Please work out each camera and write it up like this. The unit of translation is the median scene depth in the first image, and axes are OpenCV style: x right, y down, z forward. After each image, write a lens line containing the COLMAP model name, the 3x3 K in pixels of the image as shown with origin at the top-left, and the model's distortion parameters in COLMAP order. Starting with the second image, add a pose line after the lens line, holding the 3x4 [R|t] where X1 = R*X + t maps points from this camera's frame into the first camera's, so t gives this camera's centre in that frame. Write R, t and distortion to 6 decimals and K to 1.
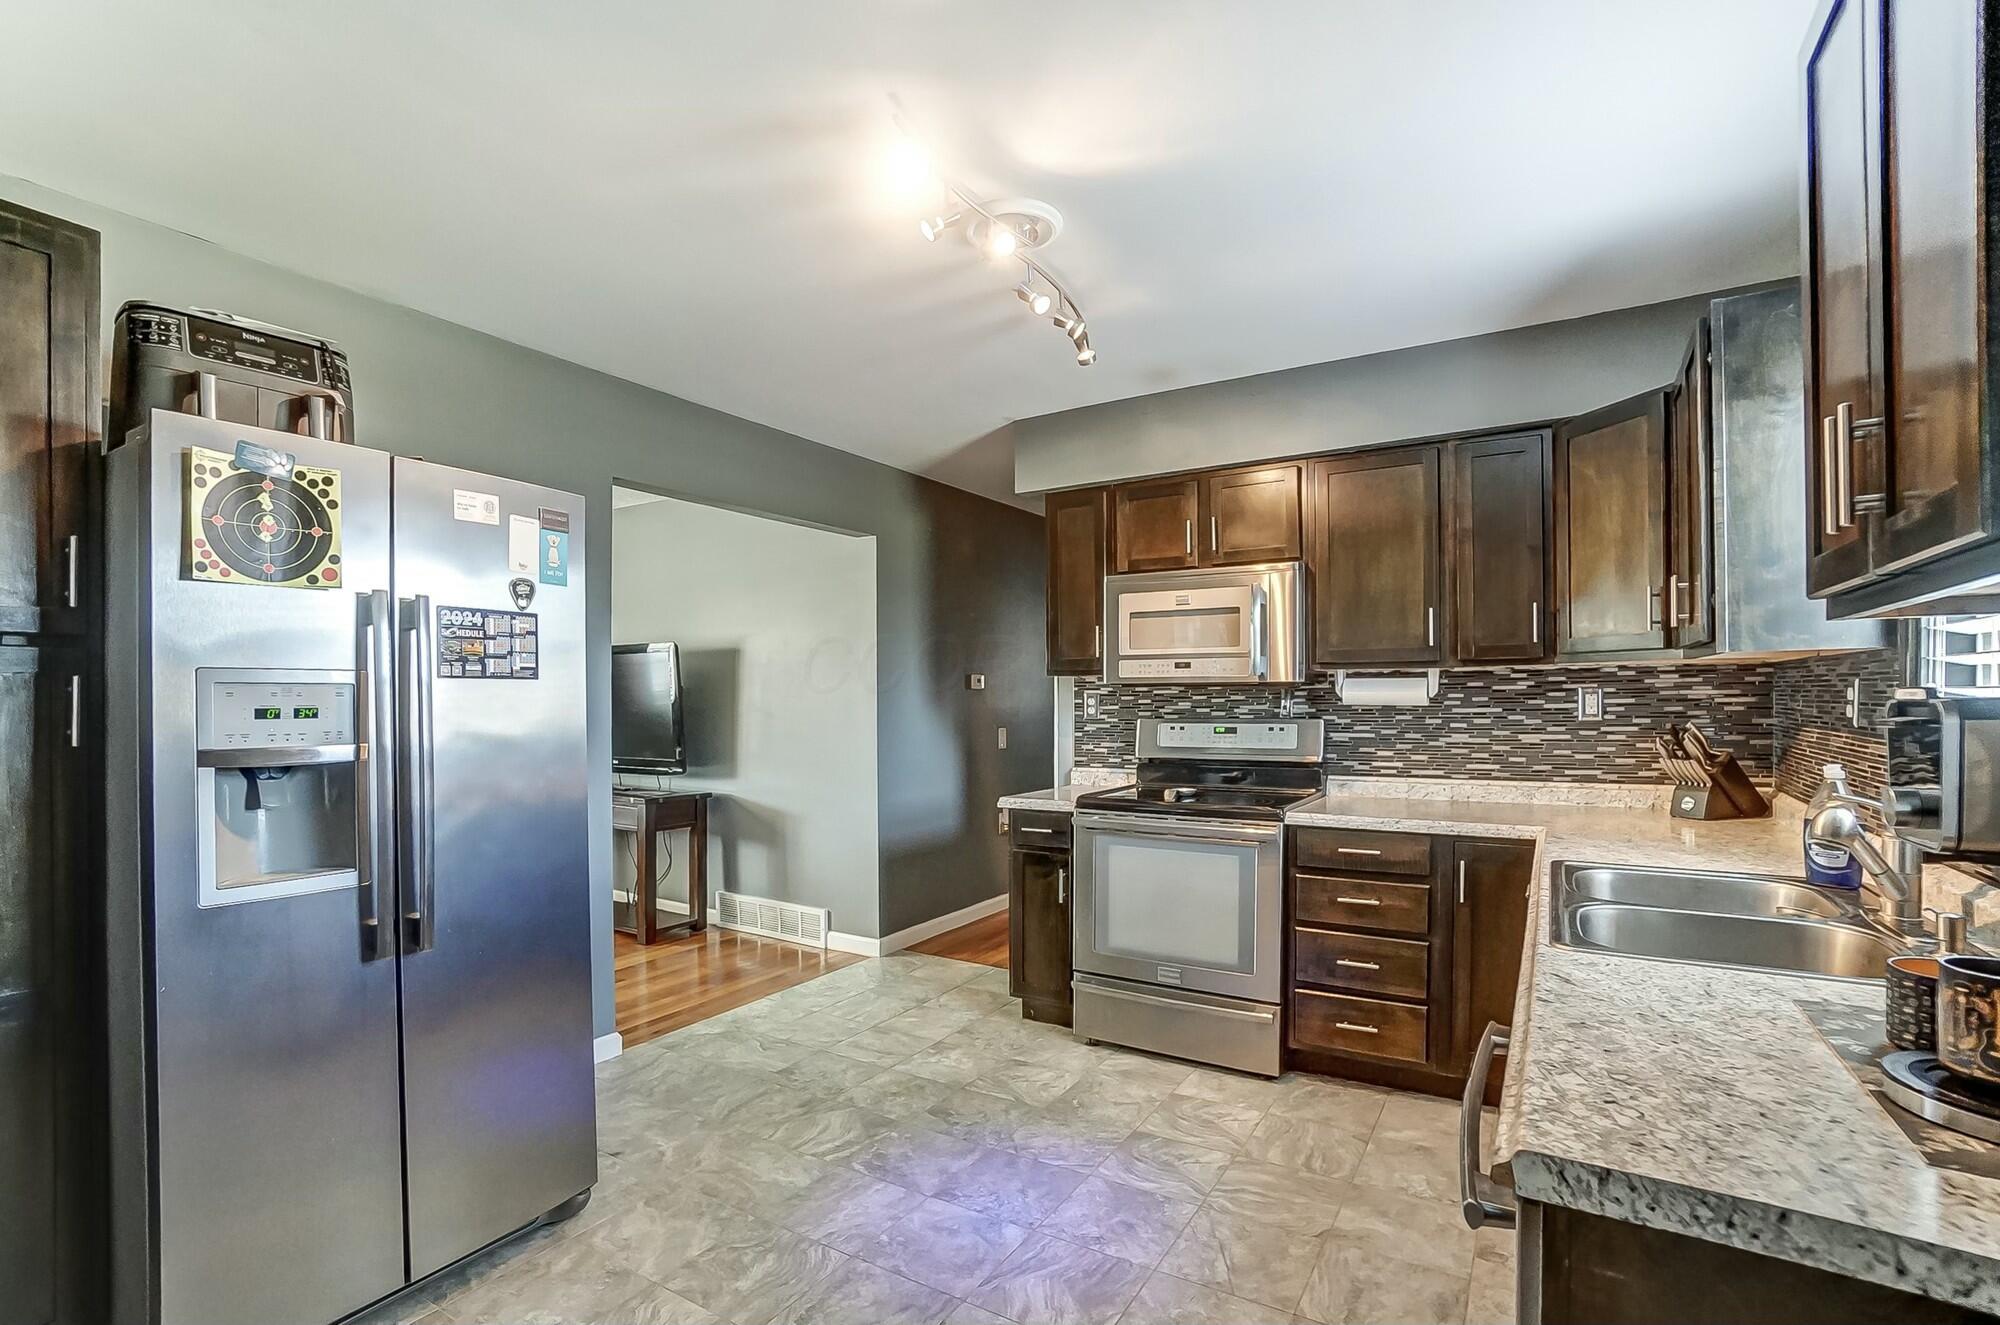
lens RADIAL K [[922.1, 0, 998.0], [0, 922.1, 693.2], [0, 0, 1]] dist [-0.058578, 0.000102]
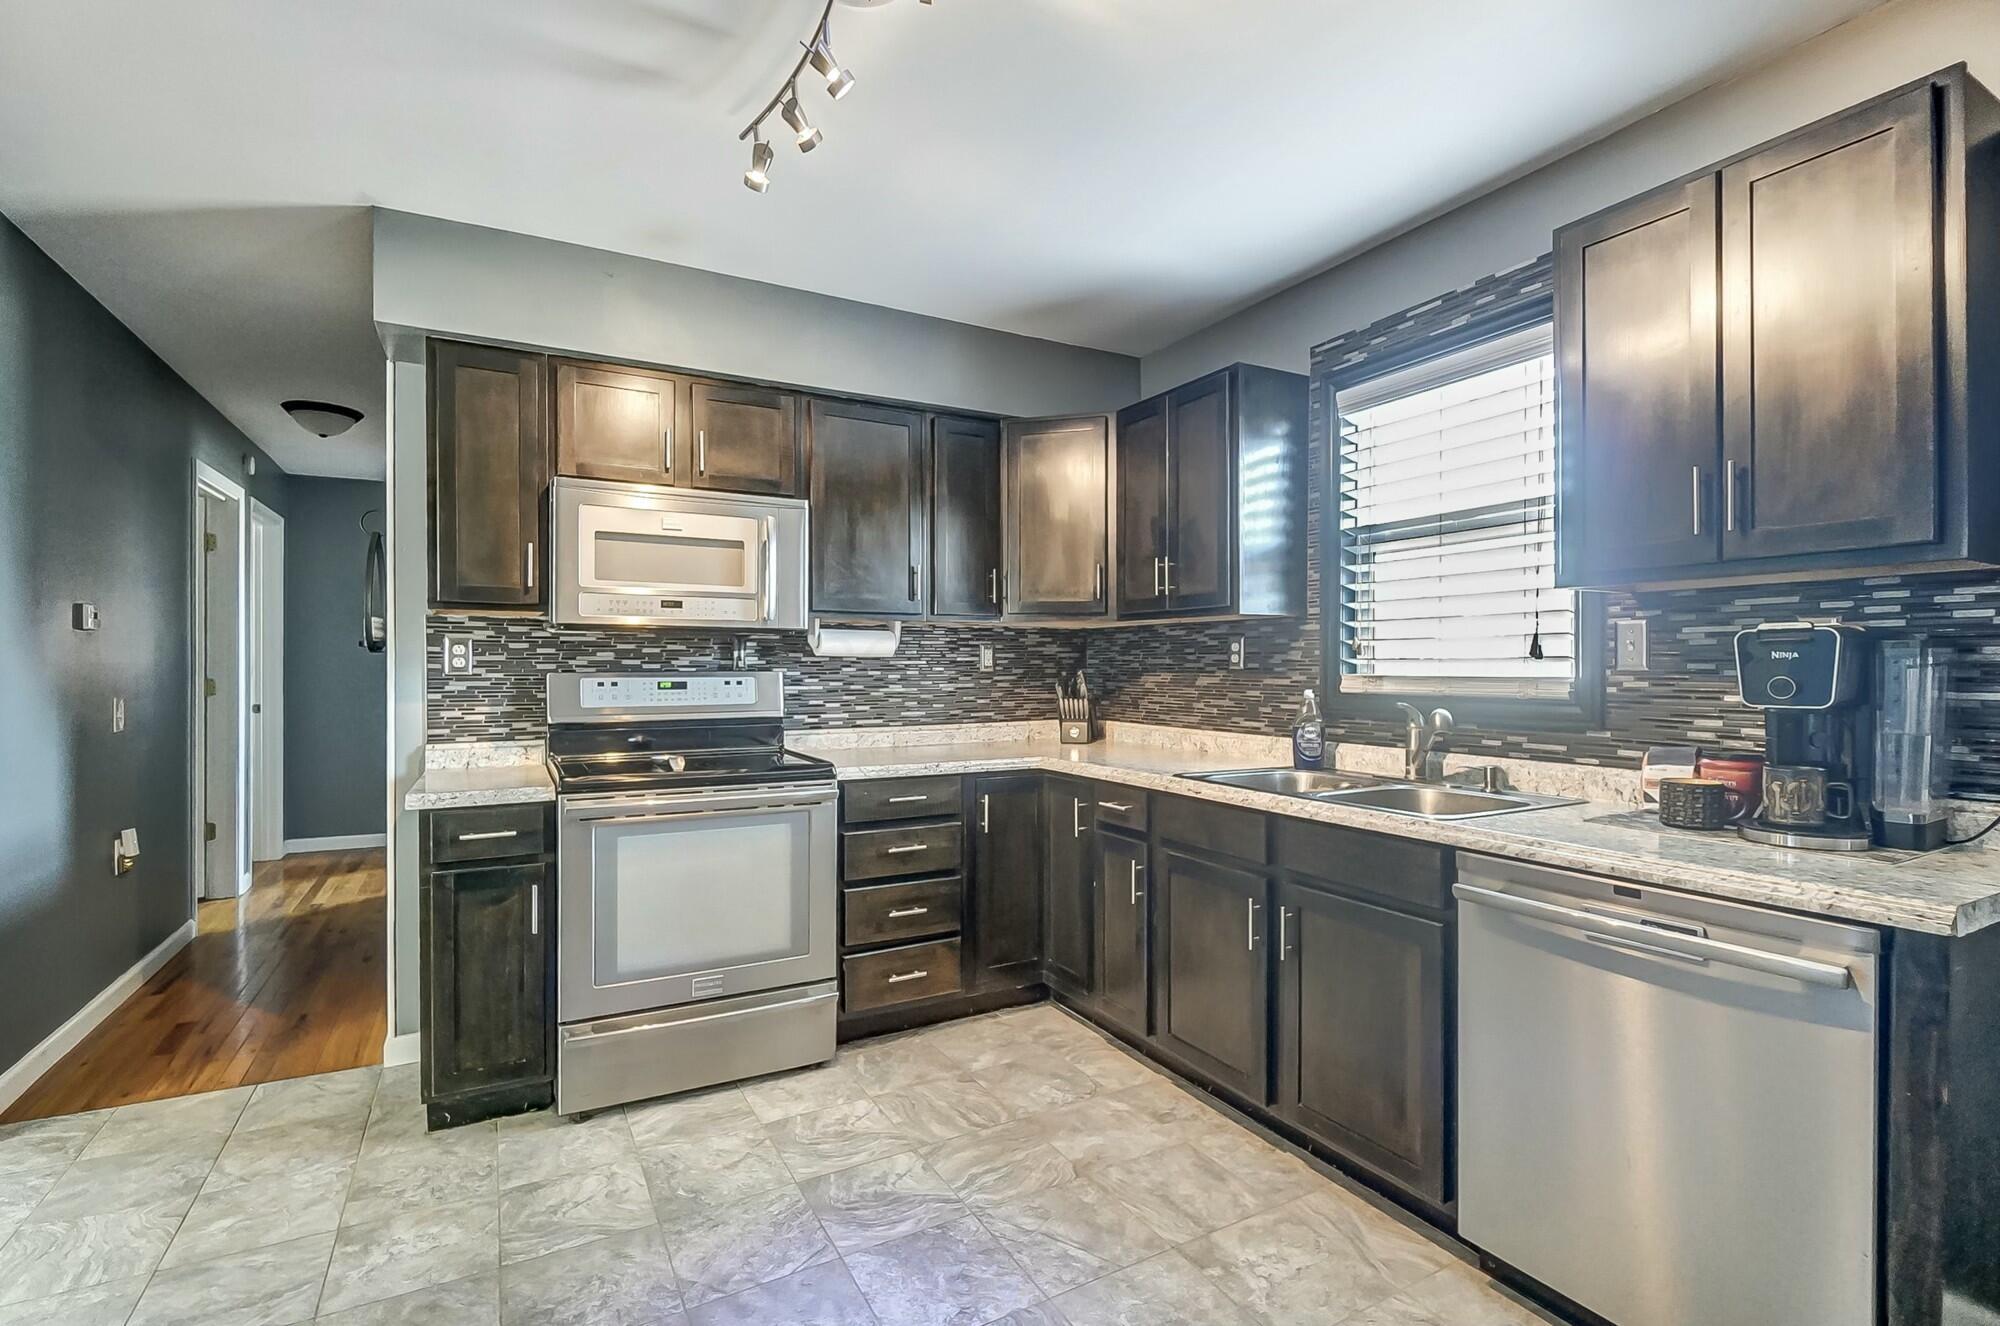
lens RADIAL K [[879.3, 0, 1000.0], [0, 879.3, 663.0], [0, 0, 1]] dist [-0.016336, -0.000341]
pose [[0.493268, 0.010498, 0.869814, -0.357441], [-0.006405, 0.999944, -0.008437, 0.028775], [-0.869854, -0.001410, 0.493308, 0.394295]]
